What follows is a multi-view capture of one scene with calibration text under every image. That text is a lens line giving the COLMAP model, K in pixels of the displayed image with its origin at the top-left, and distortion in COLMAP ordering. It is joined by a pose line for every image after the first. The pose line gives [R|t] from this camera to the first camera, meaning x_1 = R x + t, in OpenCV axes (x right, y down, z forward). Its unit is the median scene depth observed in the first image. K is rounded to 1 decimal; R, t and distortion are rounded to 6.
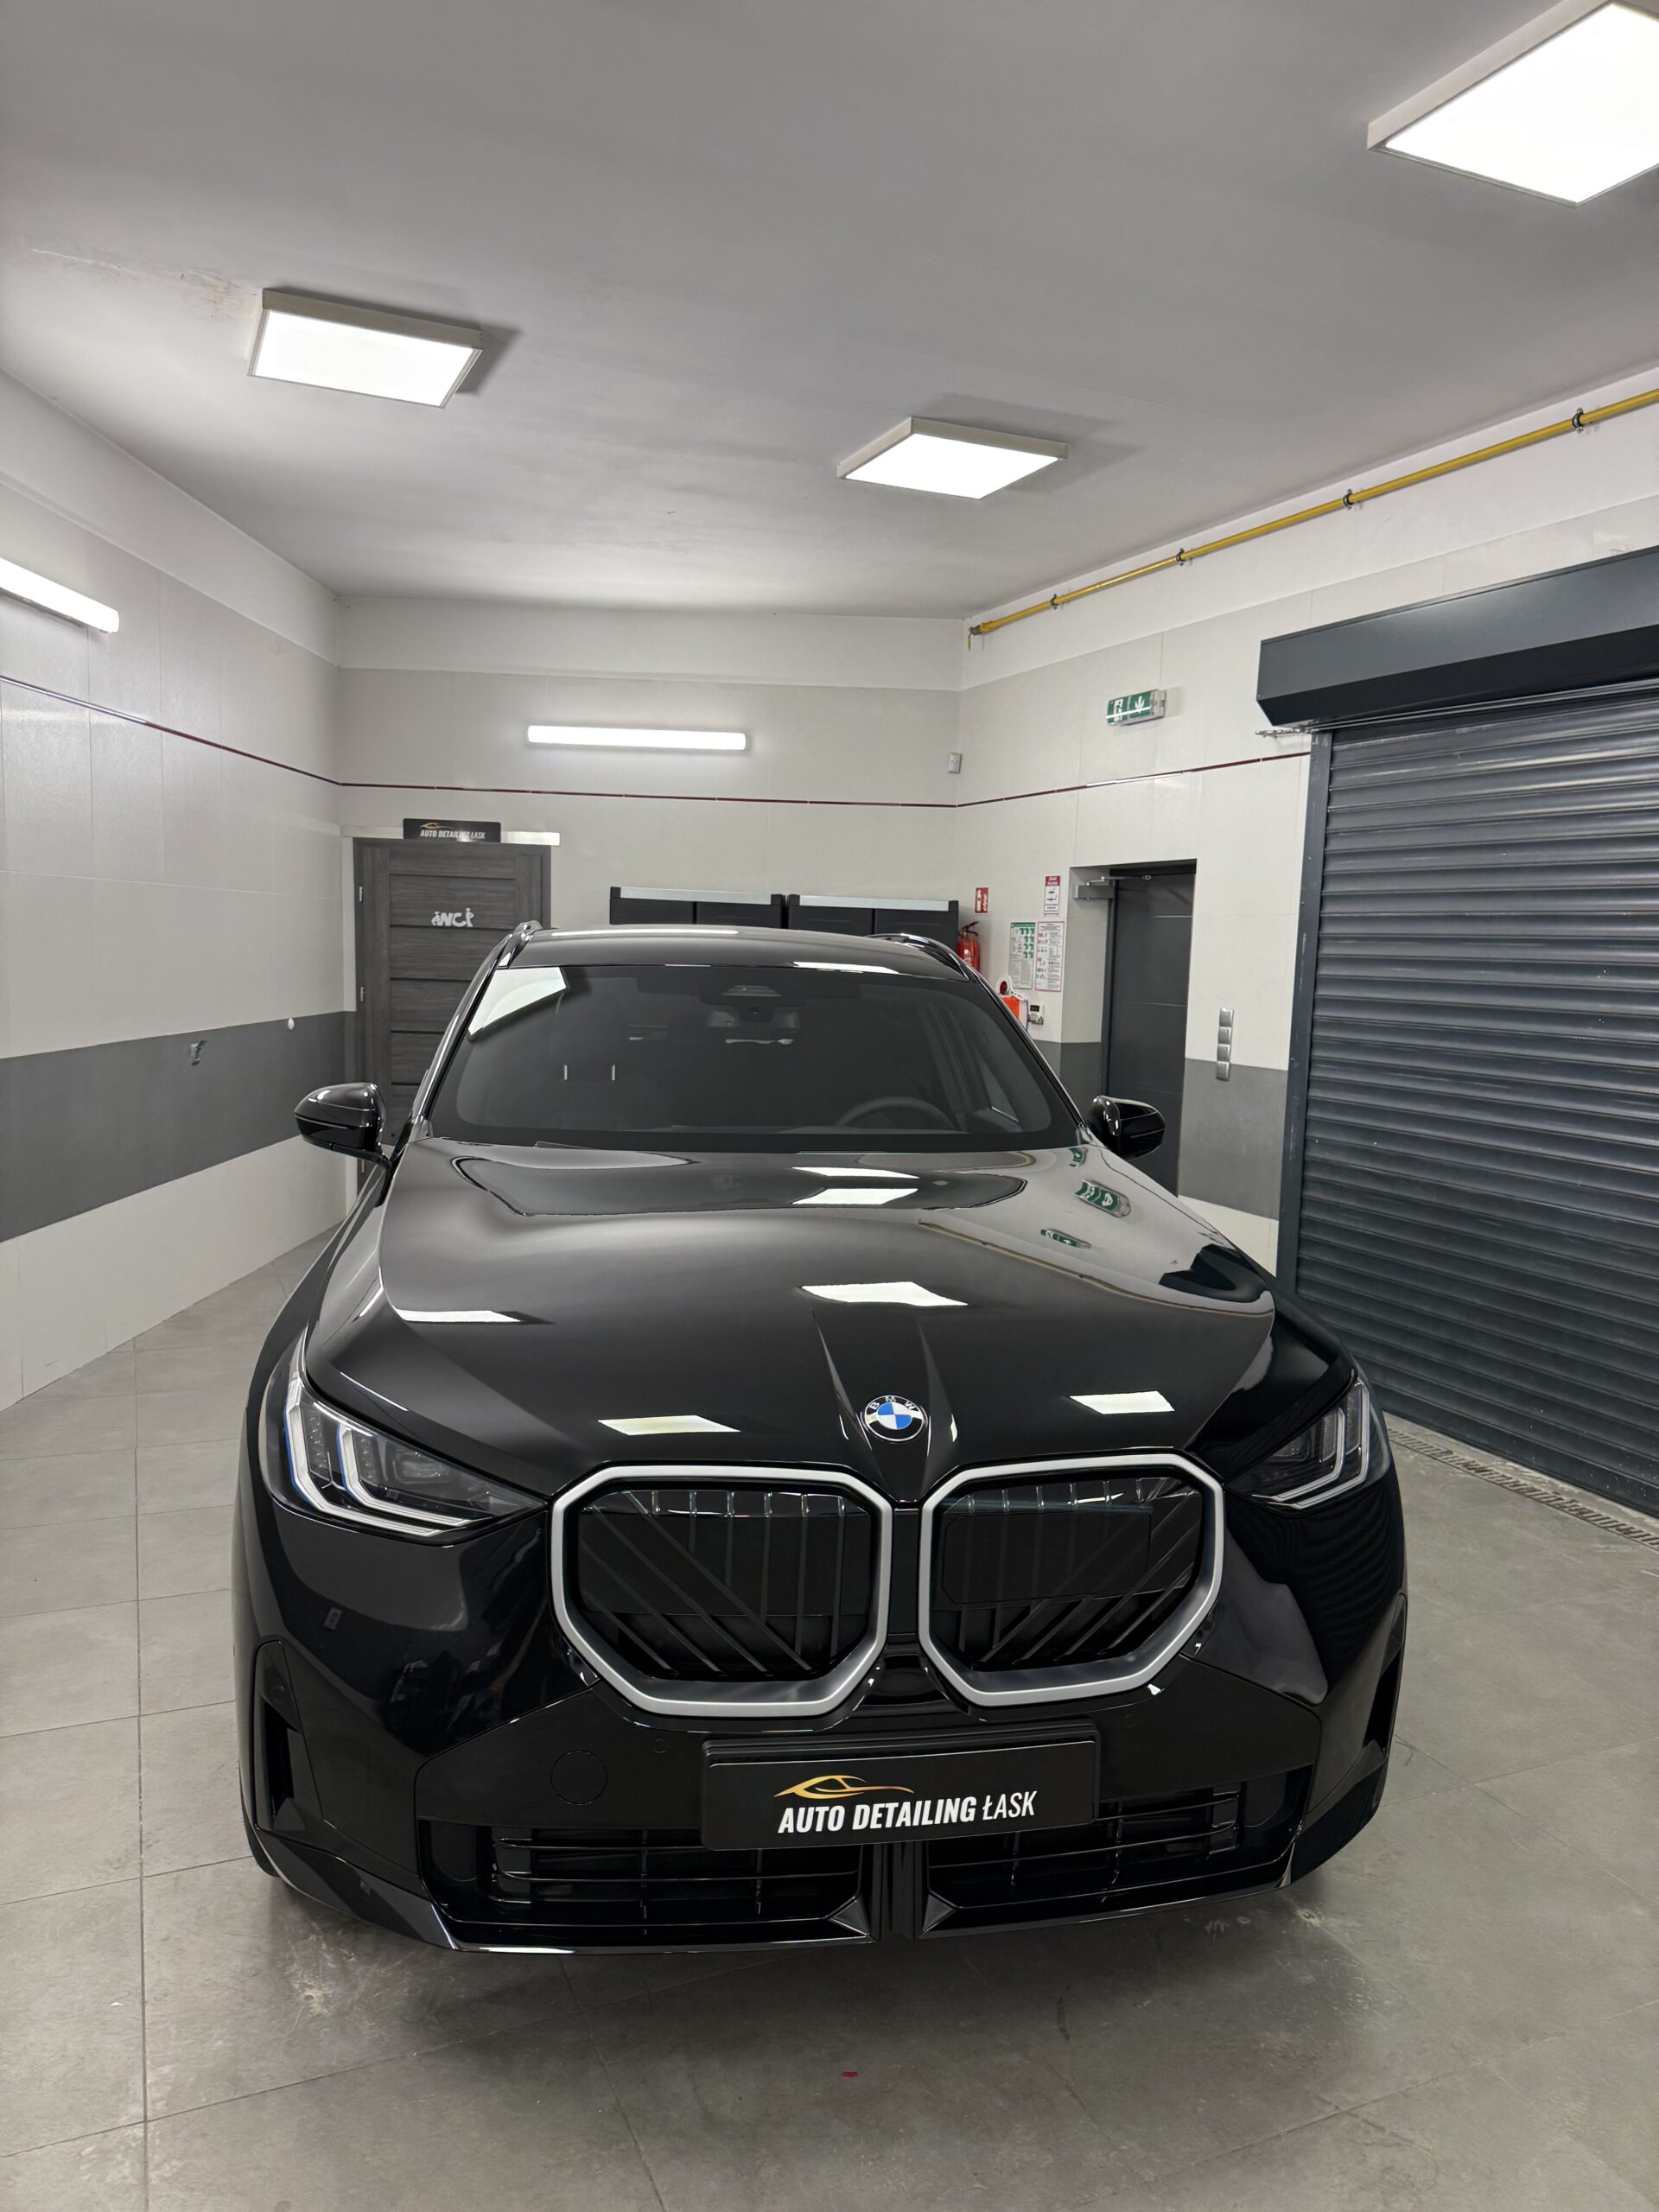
lens RADIAL K [[1585.2, 0, 800.9], [0, 1585.2, 1157.3], [0, 0, 1]] dist [0.038604, -0.058221]
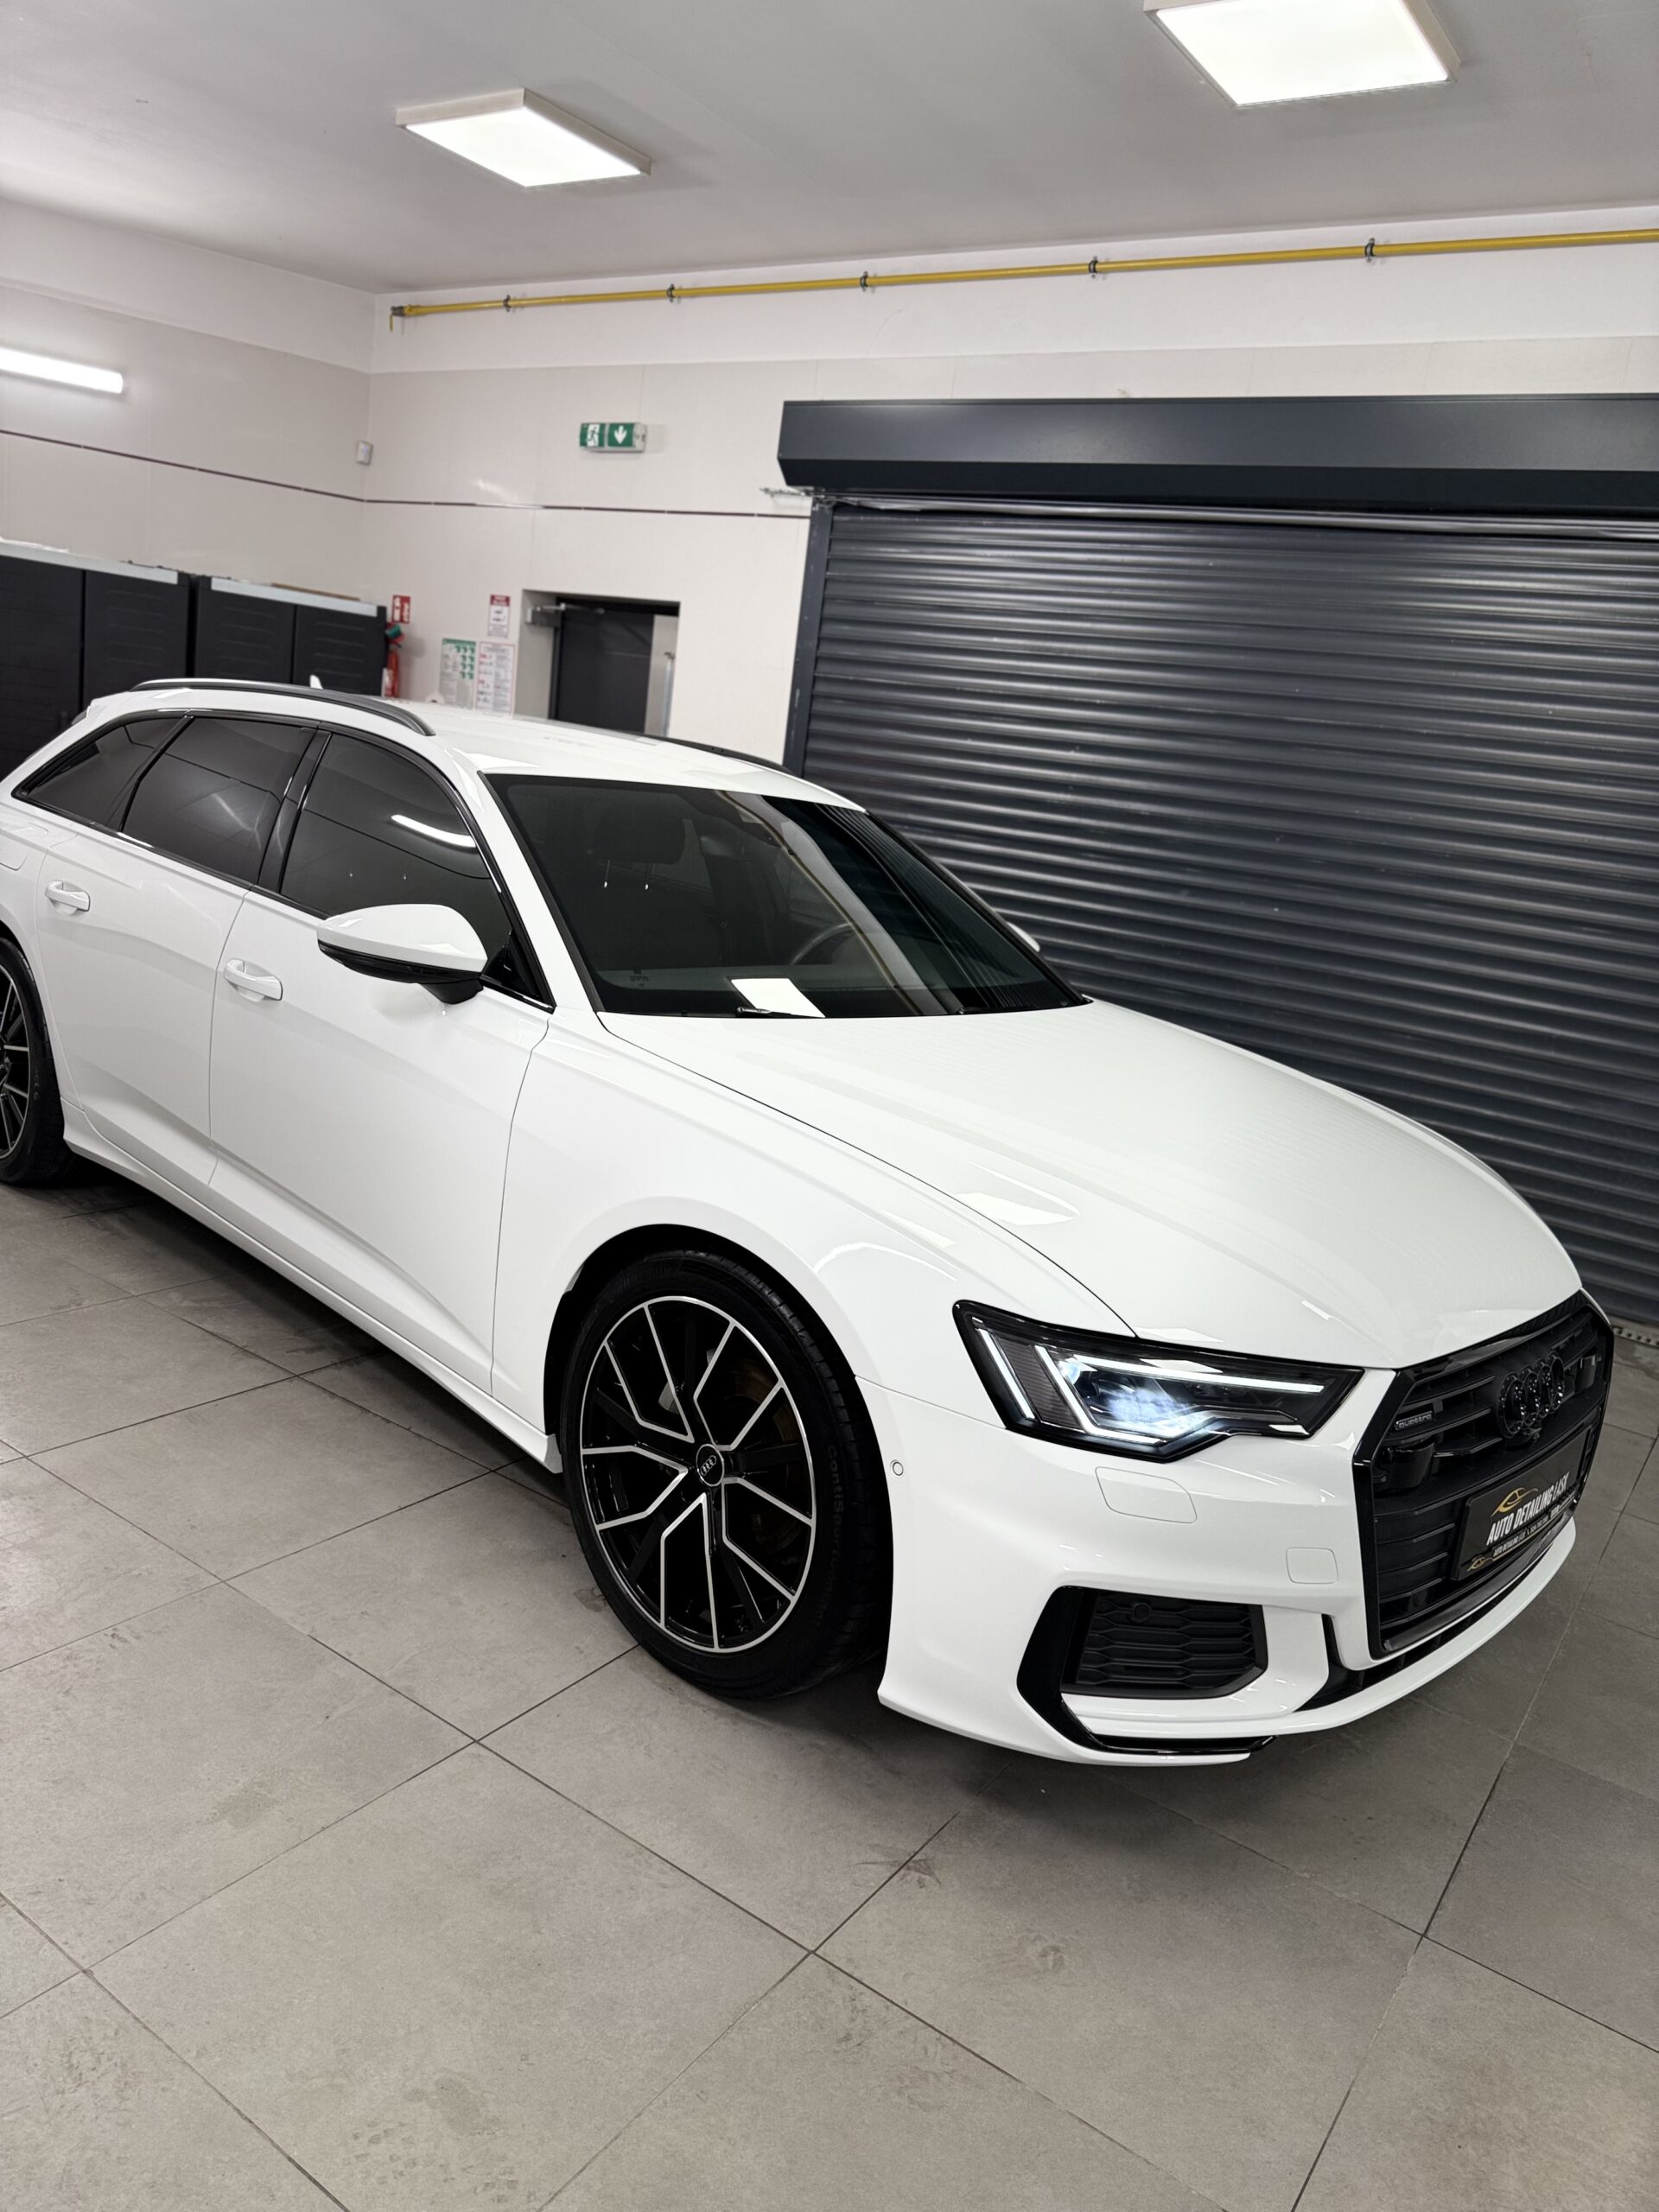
lens RADIAL K [[1585.2, 0, 814.5], [0, 1585.2, 1134.9], [0, 0, 1]] dist [0.038604, -0.058221]
pose [[0.849883, -0.043941, 0.525136, -0.232171], [-0.035112, 0.989581, 0.139630, 0.010664], [-0.525800, -0.137108, 0.839485, 0.020116]]
